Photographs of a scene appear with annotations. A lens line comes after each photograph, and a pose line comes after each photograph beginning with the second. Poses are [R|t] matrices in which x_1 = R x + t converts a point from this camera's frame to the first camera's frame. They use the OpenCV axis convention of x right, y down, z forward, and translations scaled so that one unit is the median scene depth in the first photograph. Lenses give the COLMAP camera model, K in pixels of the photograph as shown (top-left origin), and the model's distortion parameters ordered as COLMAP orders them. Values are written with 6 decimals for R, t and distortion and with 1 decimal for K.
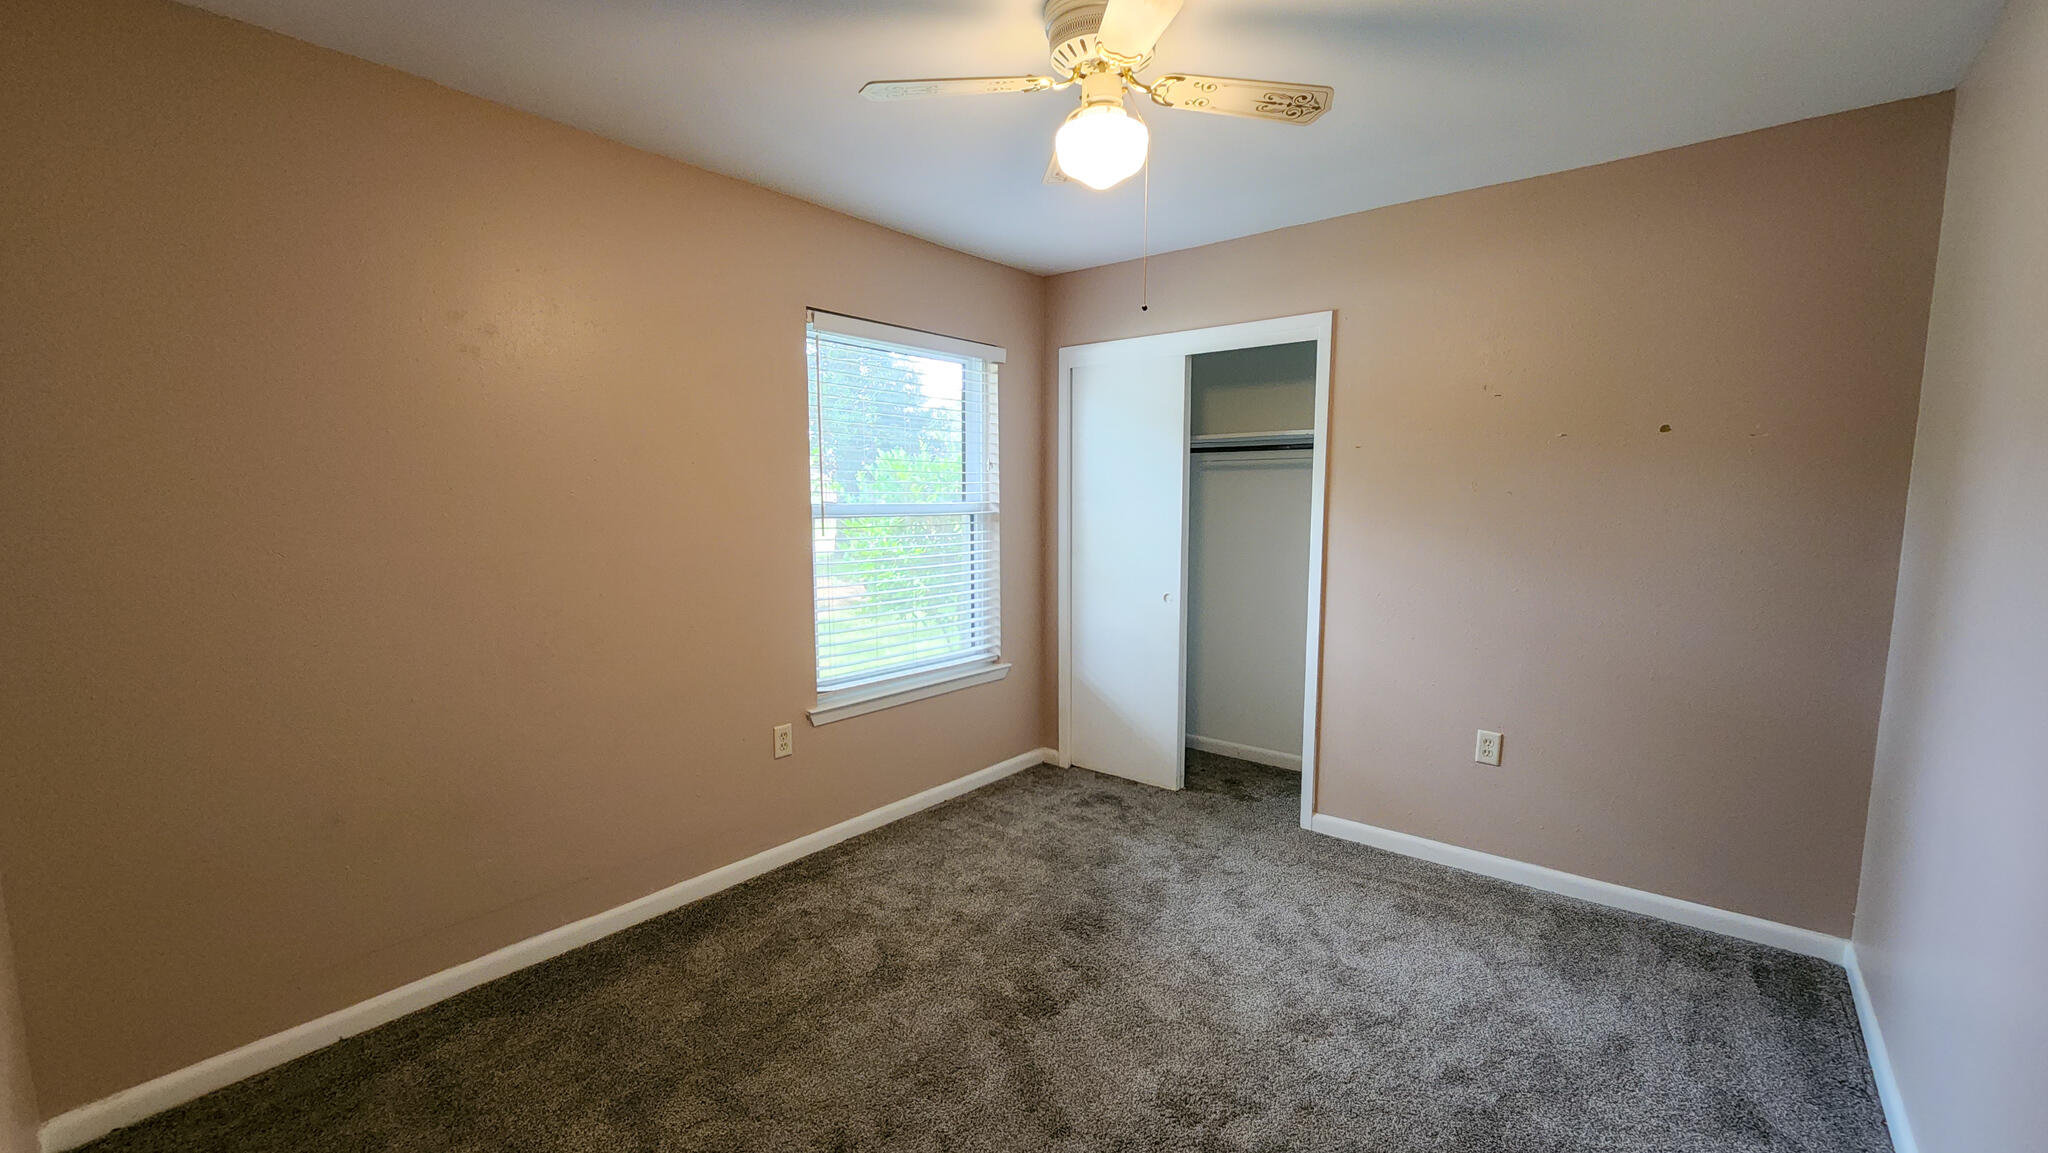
lens RADIAL K [[855.4, 0, 1029.2], [0, 855.4, 598.9], [0, 0, 1]] dist [0.001046, -0.000278]
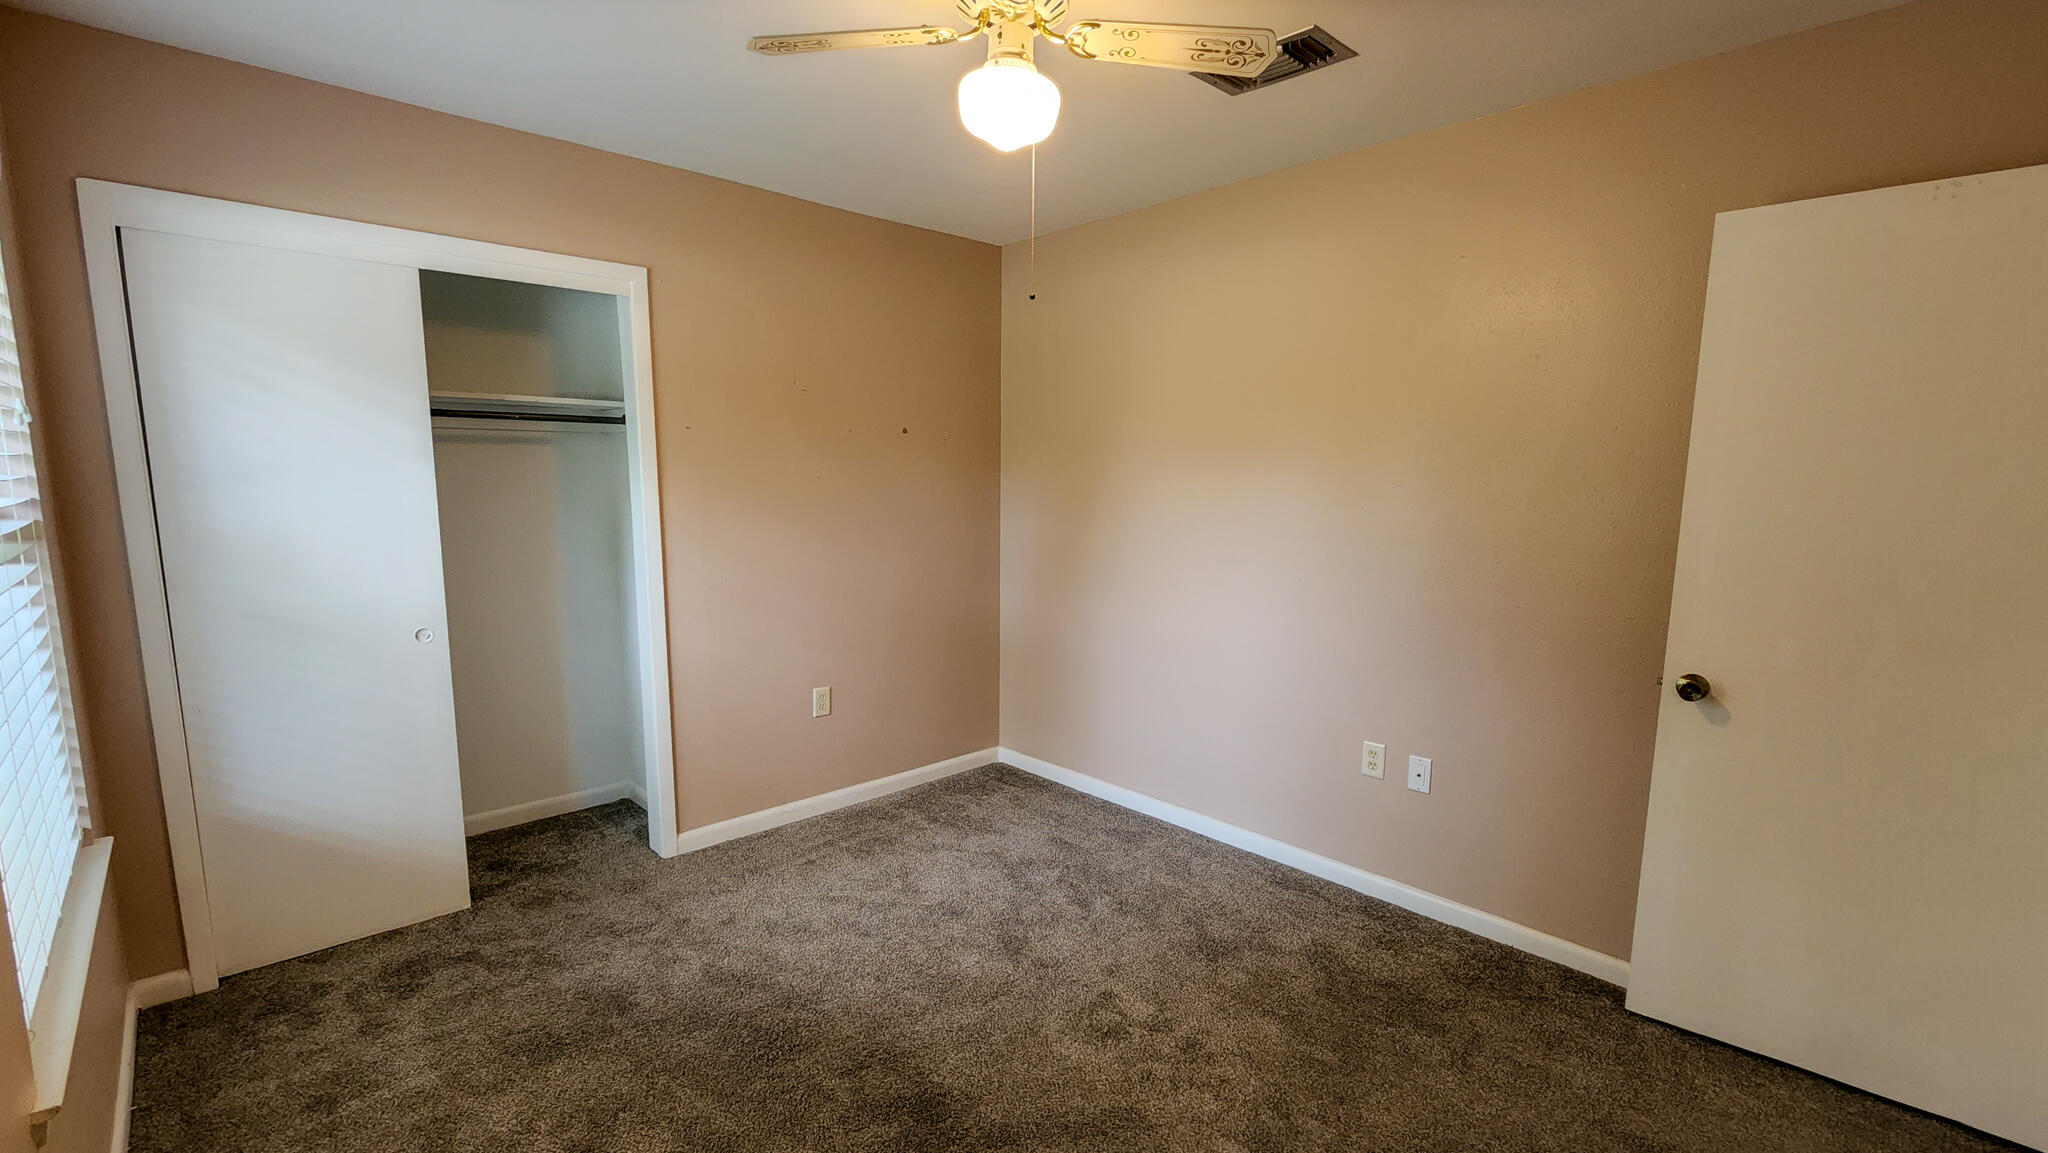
lens RADIAL K [[855.4, 0, 1029.2], [0, 855.4, 598.9], [0, 0, 1]] dist [0.001046, -0.000278]
pose [[0.133251, -0.136799, 0.981596, -0.478580], [0.114917, 0.985880, 0.121796, -0.062052], [-0.984397, 0.096573, 0.147090, 0.497563]]
